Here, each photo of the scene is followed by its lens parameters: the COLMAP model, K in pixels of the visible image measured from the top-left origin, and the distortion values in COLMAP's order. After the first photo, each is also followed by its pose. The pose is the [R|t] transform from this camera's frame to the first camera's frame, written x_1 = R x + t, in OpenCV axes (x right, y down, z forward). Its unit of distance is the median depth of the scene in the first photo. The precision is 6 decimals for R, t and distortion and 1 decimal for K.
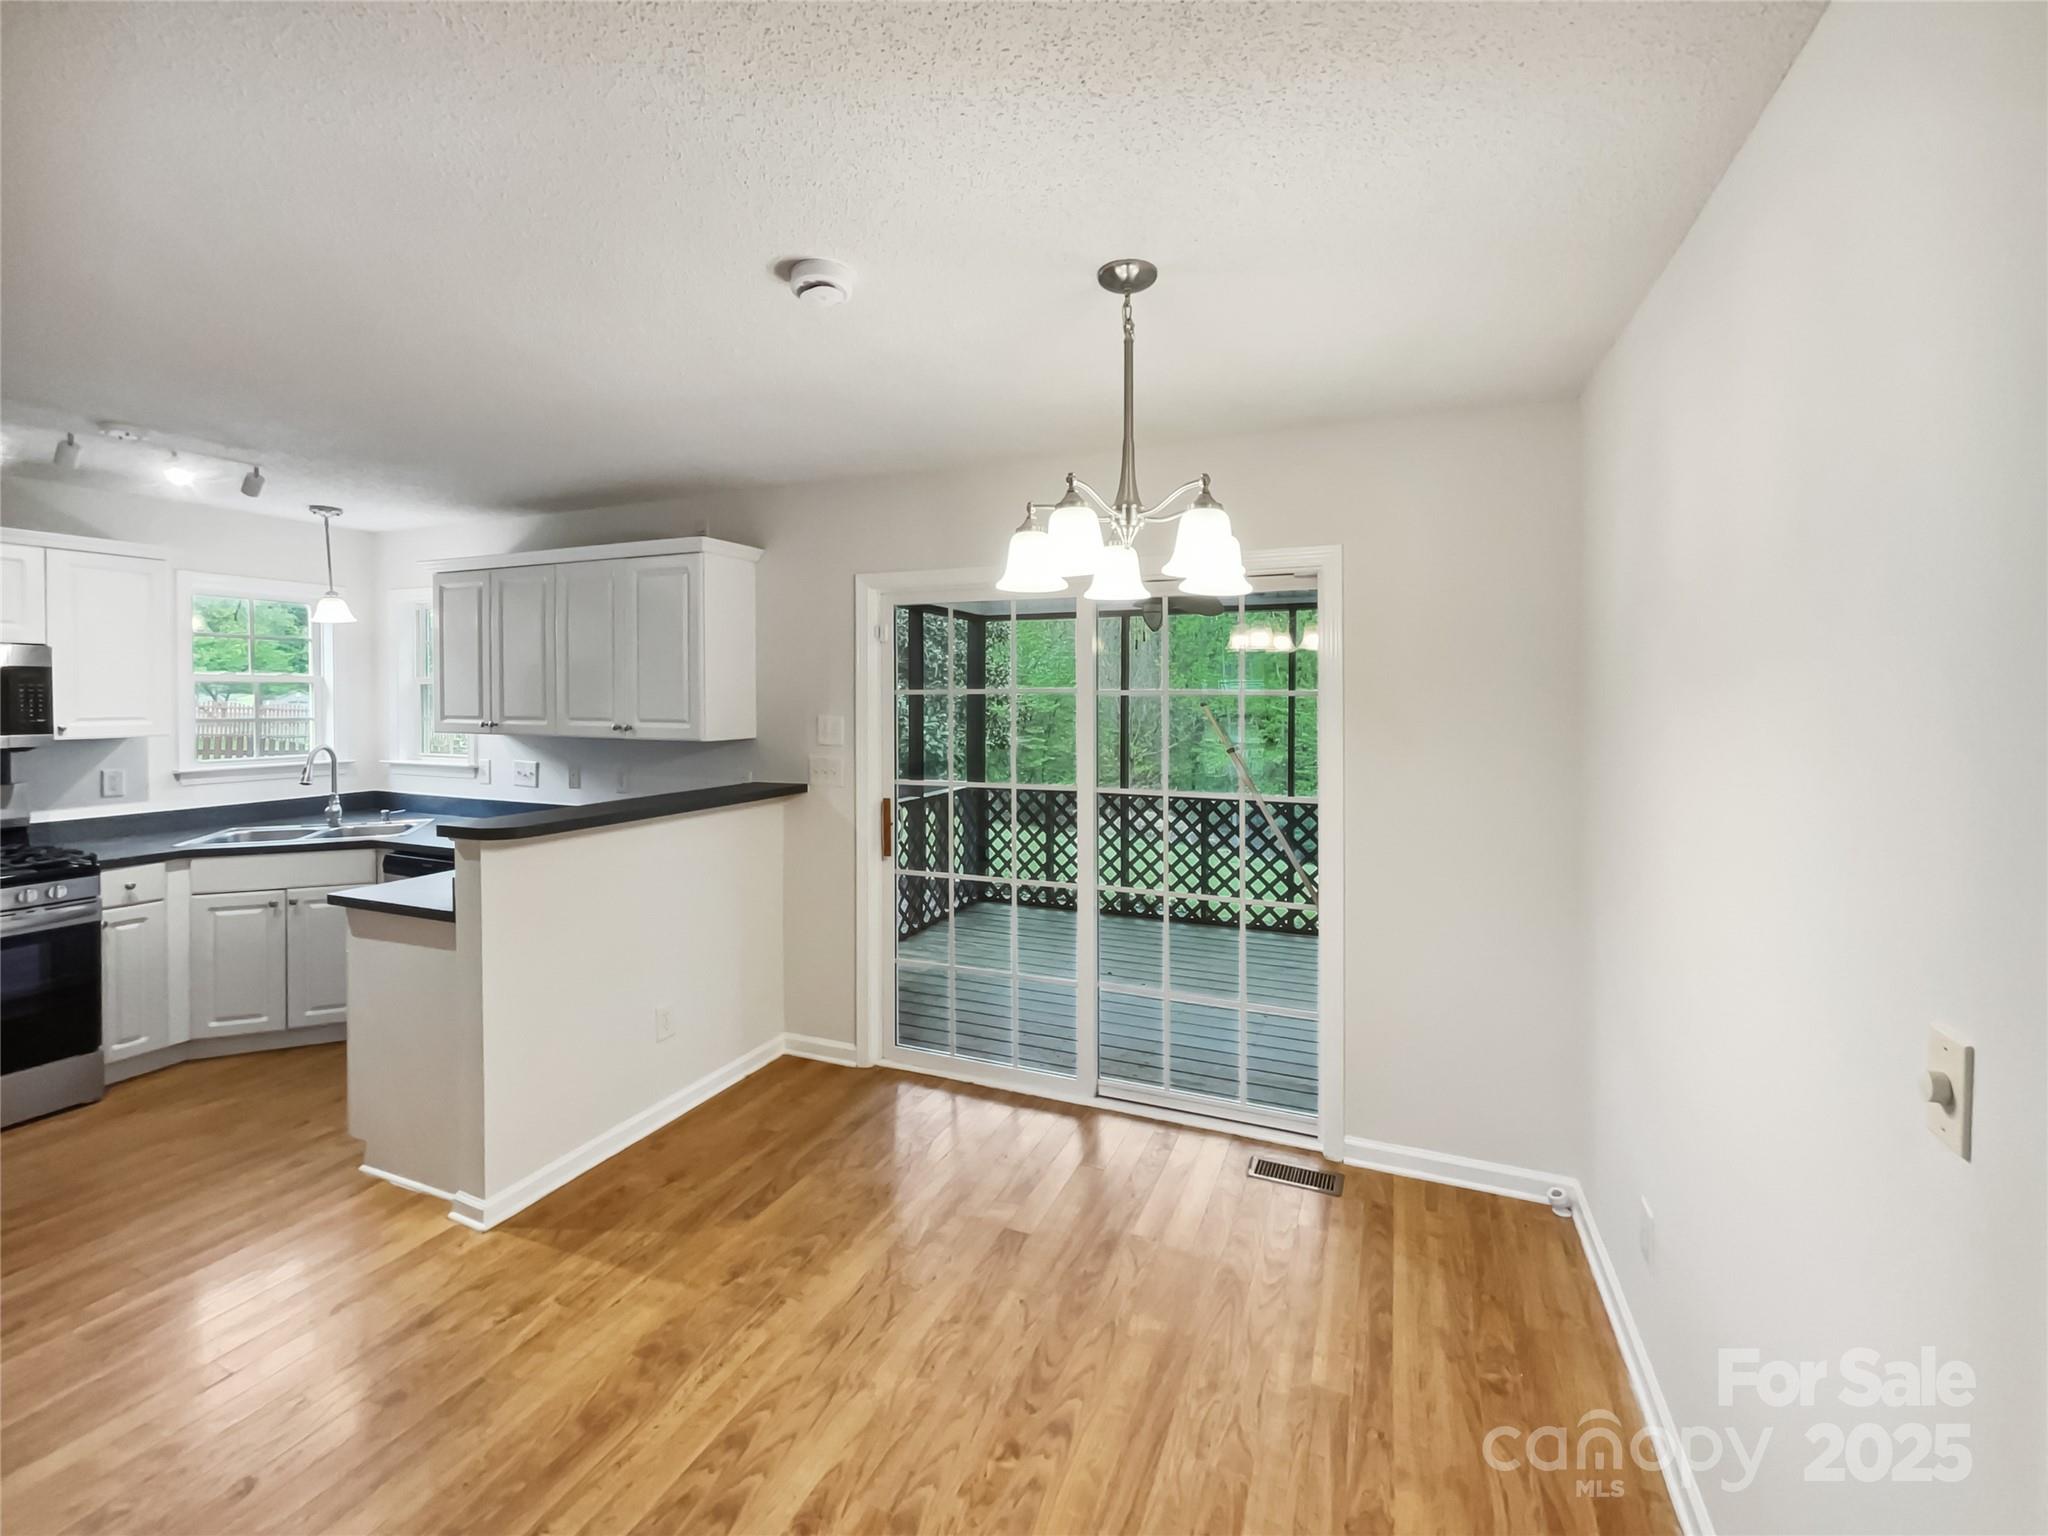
lens RADIAL K [[844.5, 0, 1014.1], [0, 844.5, 713.0], [0, 0, 1]] dist [0.002361, 0.000027]
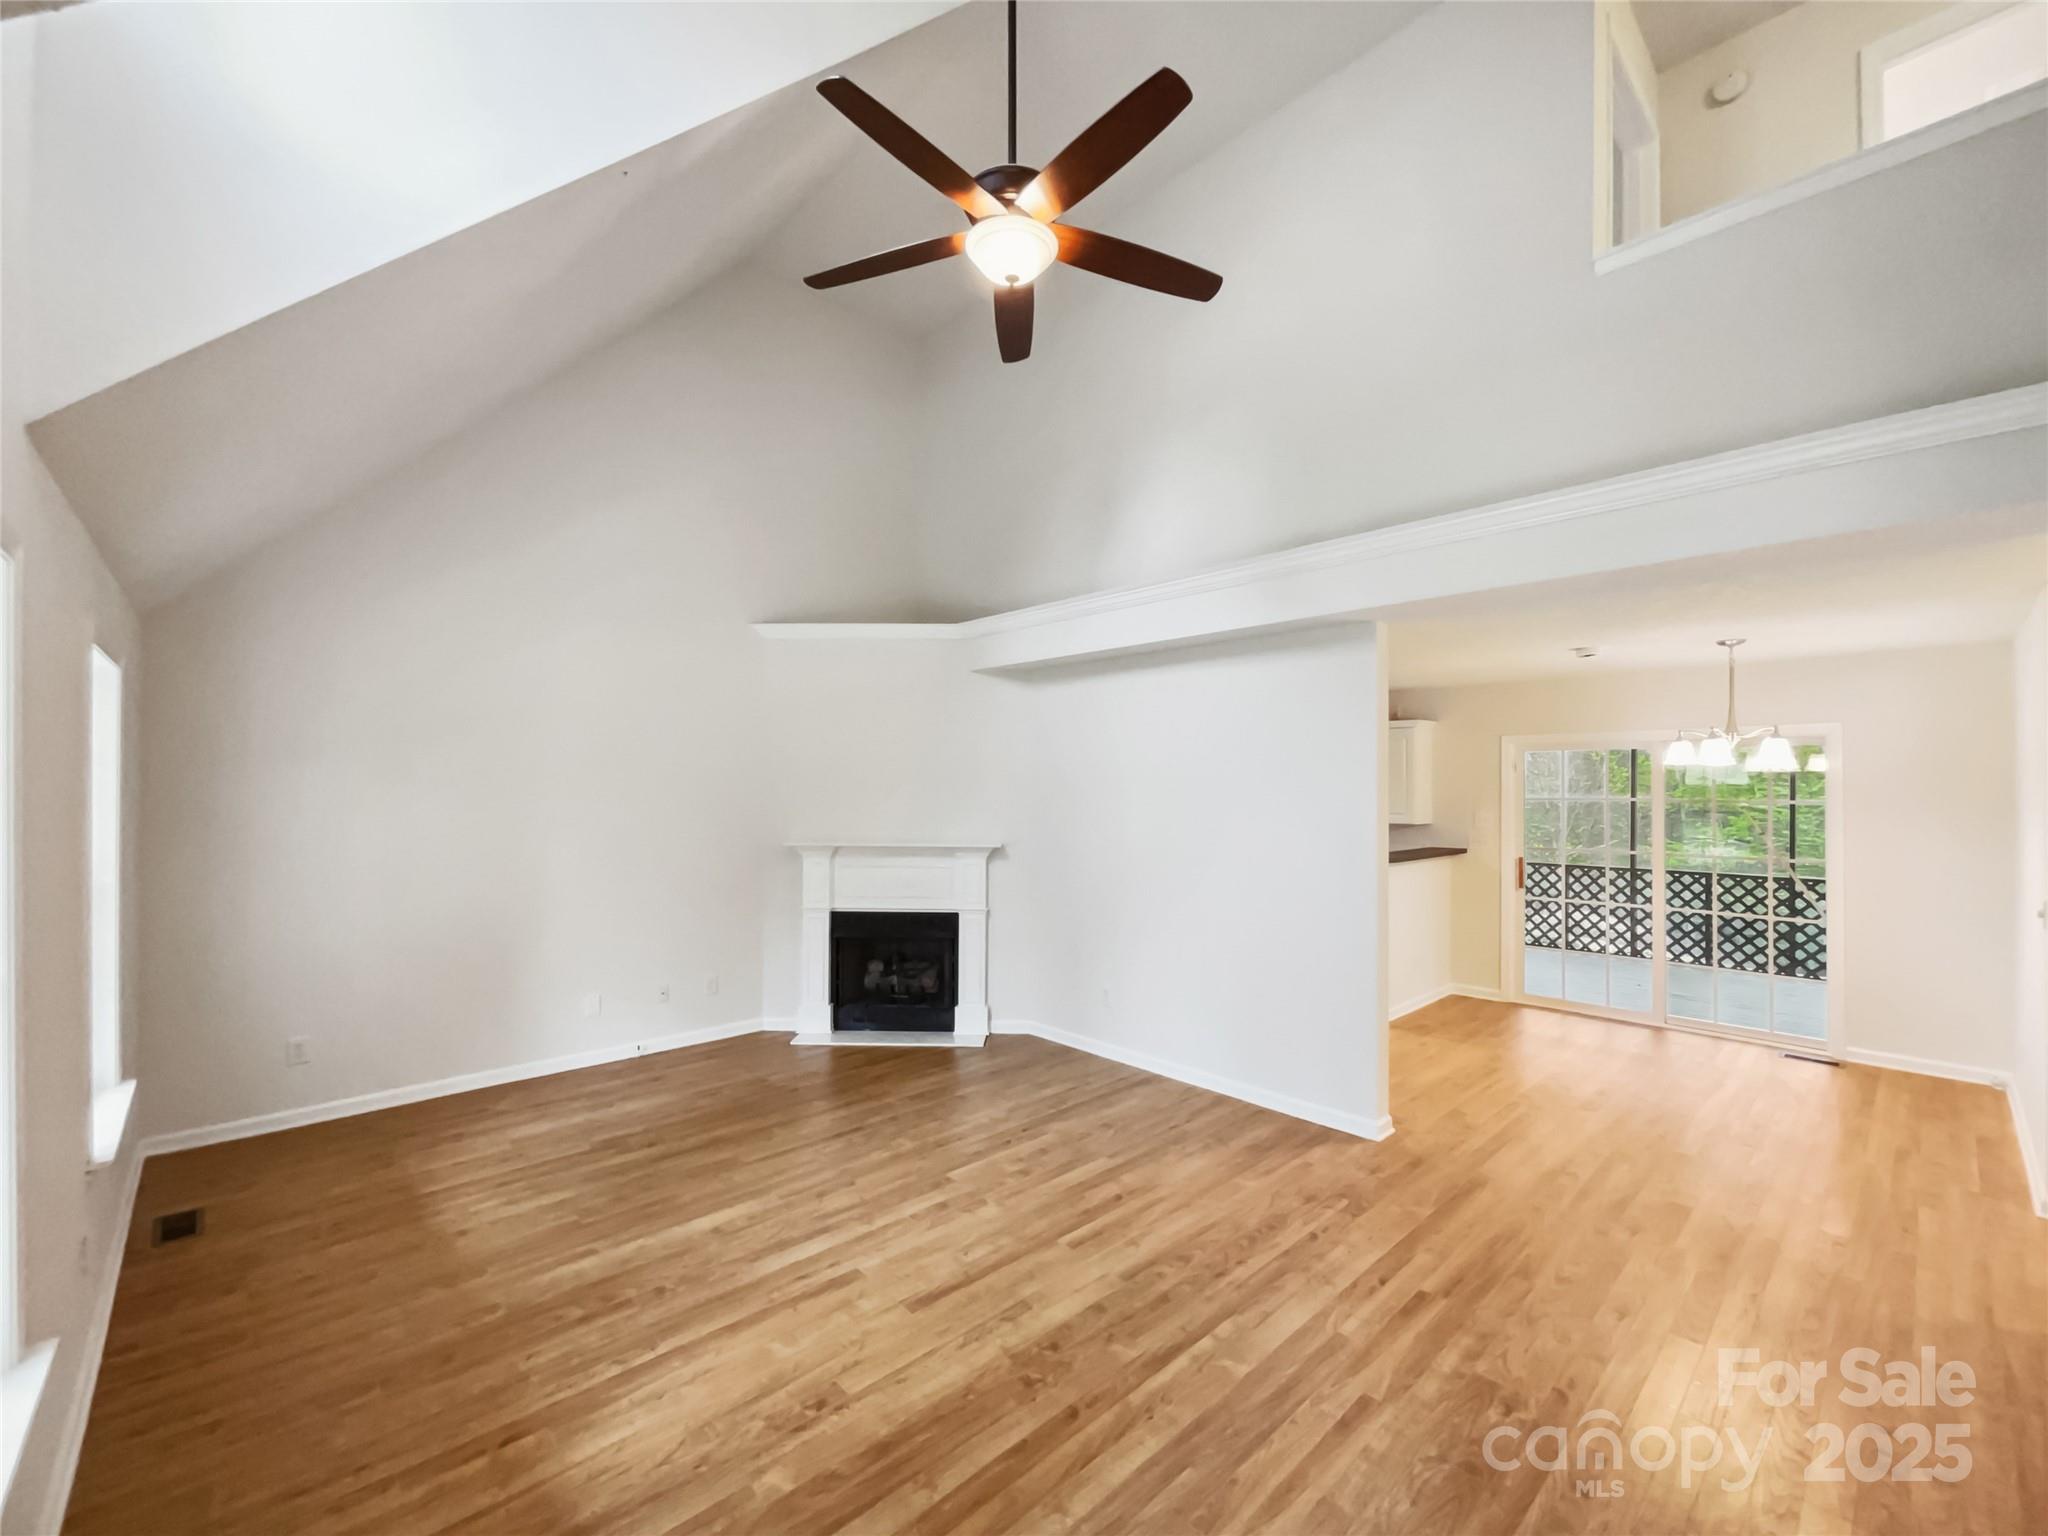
lens RADIAL K [[844.5, 0, 1019.2], [0, 844.5, 785.2], [0, 0, 1]] dist [0.002361, 0.000027]
pose [[0.916293, -0.002900, -0.400498, -0.515314], [-0.001857, 0.999932, -0.011488, -0.039673], [0.400505, 0.011270, 0.916225, -1.404944]]
